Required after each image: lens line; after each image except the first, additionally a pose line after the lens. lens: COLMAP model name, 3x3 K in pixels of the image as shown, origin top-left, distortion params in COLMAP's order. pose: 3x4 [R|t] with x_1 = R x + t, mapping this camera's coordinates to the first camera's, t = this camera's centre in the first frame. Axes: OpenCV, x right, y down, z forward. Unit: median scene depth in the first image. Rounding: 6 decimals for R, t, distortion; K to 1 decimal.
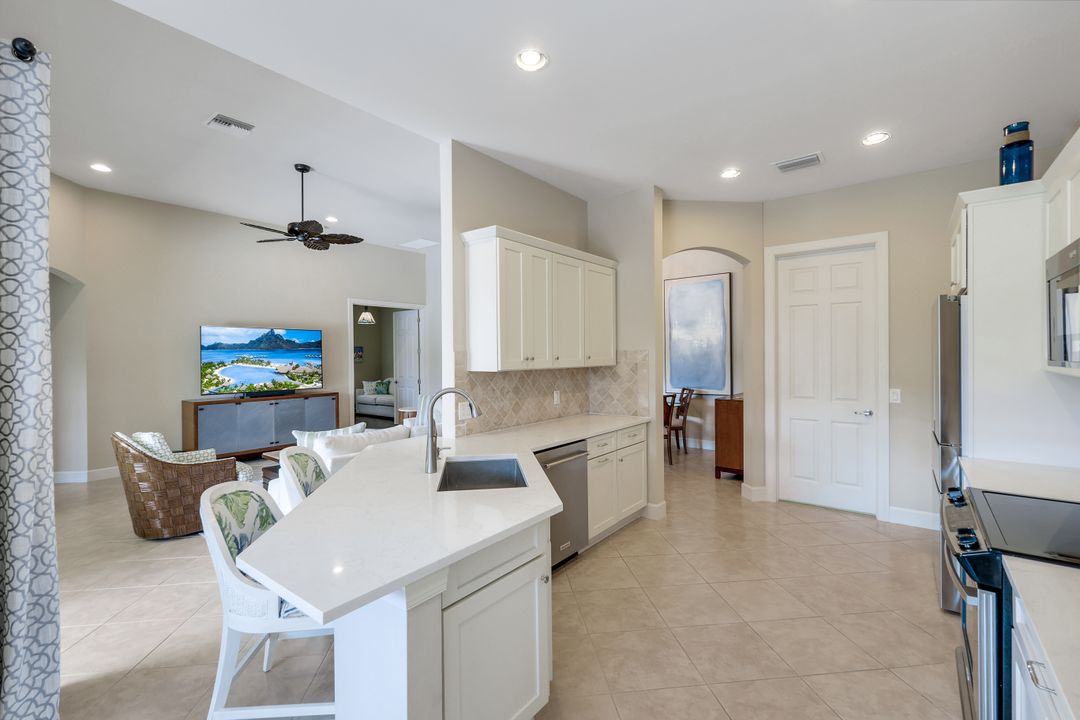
lens RADIAL K [[468.2, 0, 539.8], [0, 468.2, 356.0], [0, 0, 1]] dist [0.000997, -0.000325]
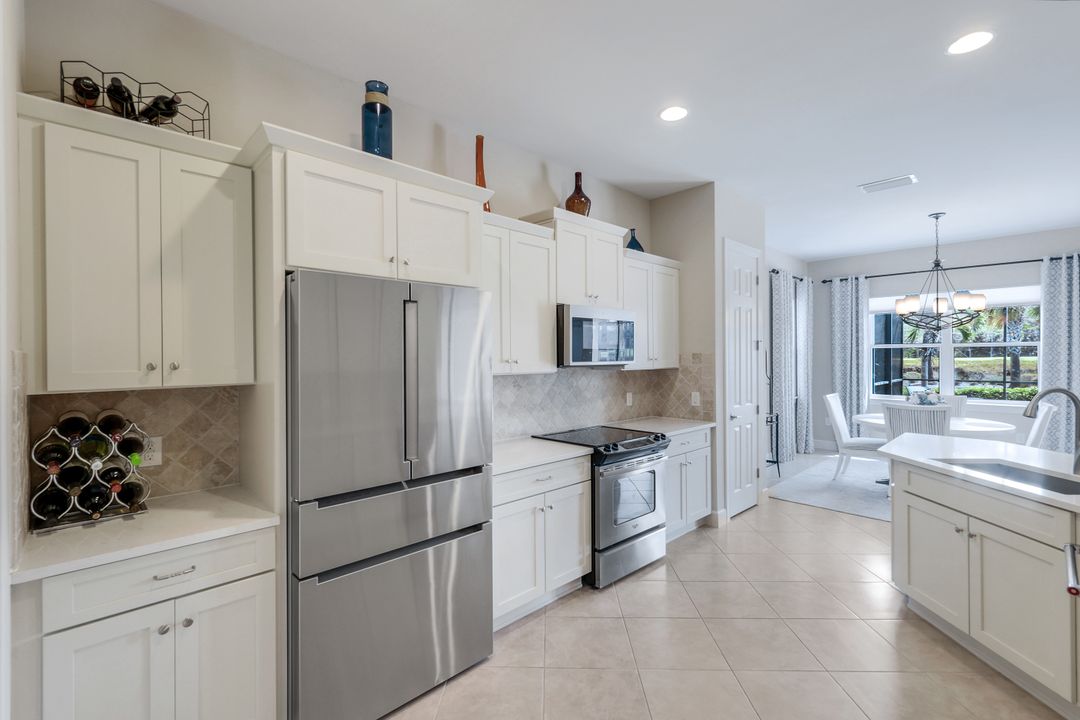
lens RADIAL K [[480.2, 0, 538.8], [0, 480.2, 357.0], [0, 0, 1]] dist [0.003065, 0.000387]
pose [[-0.990448, 0.014024, 0.137172, 0.390939], [0.014780, 0.999881, 0.004493, -0.007718], [-0.137093, 0.006478, -0.990537, 1.138392]]
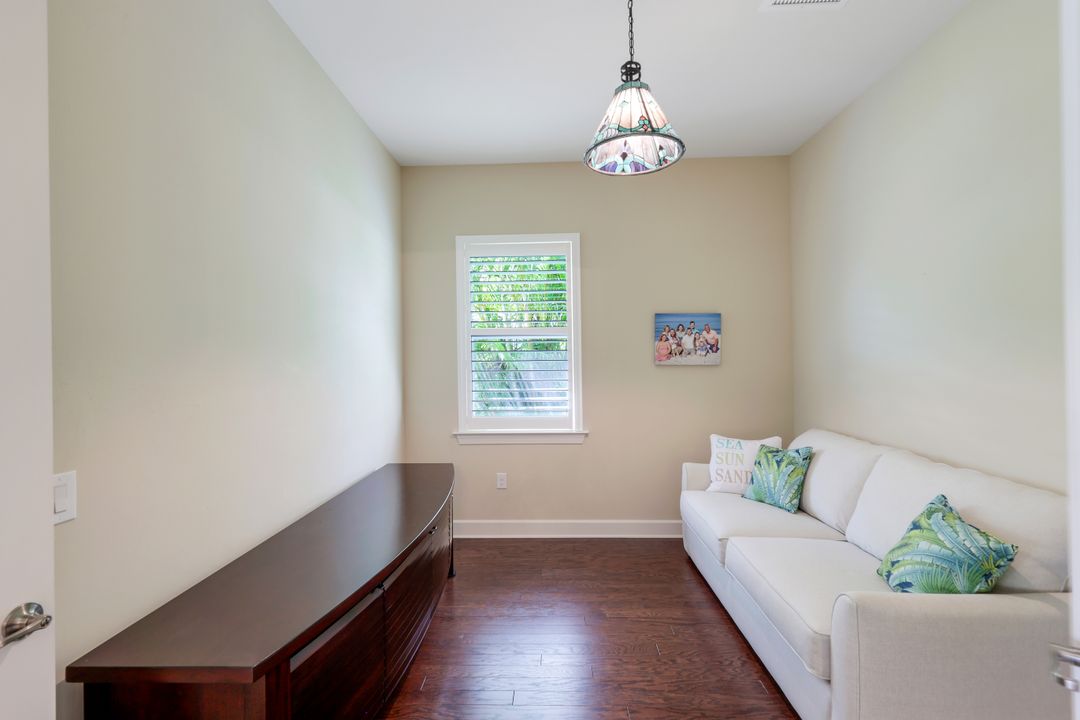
lens RADIAL K [[480.2, 0, 538.8], [0, 480.2, 357.0], [0, 0, 1]] dist [0.003065, 0.000387]
pose [[0.593092, 0.002946, -0.805130, -0.596649], [0.003274, 0.999976, 0.006070, 0.015961], [0.805128, -0.006236, 0.593068, 2.129644]]
